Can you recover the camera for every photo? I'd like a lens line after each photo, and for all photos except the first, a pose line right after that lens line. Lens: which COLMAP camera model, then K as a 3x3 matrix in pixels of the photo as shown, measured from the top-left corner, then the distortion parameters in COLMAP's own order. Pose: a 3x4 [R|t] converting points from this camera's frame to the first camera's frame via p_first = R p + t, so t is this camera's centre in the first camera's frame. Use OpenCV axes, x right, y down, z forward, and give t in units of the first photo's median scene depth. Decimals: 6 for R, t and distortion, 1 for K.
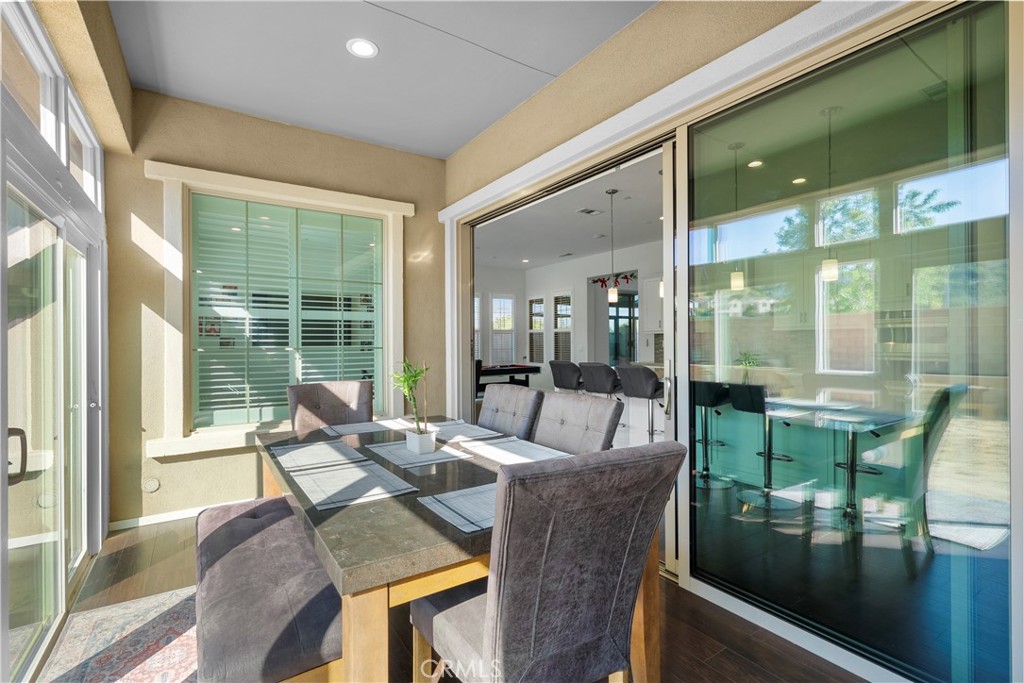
lens RADIAL K [[469.2, 0, 512.0], [0, 469.2, 341.5], [0, 0, 1]] dist [0.000684, 0.000085]
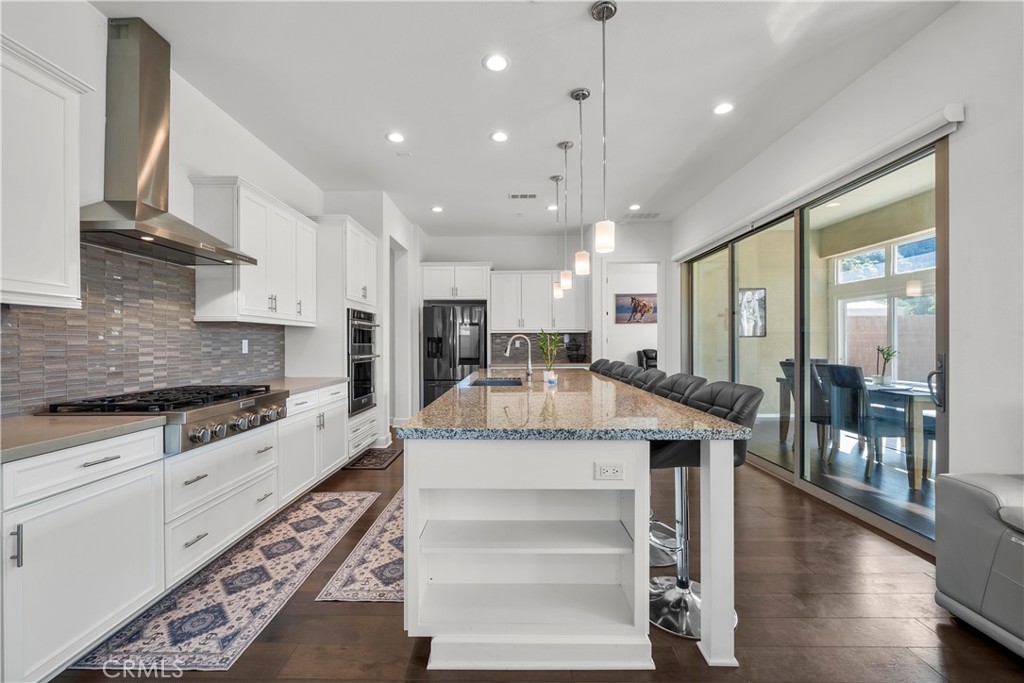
lens RADIAL K [[416.6, 0, 507.6], [0, 416.6, 343.4], [0, 0, 1]] dist [-0.002652, -0.000355]
pose [[-0.822317, 0.009852, 0.568945, 0.032706], [0.009411, 0.999949, -0.003714, 0.003745], [-0.568952, 0.002300, -0.822367, 0.750718]]
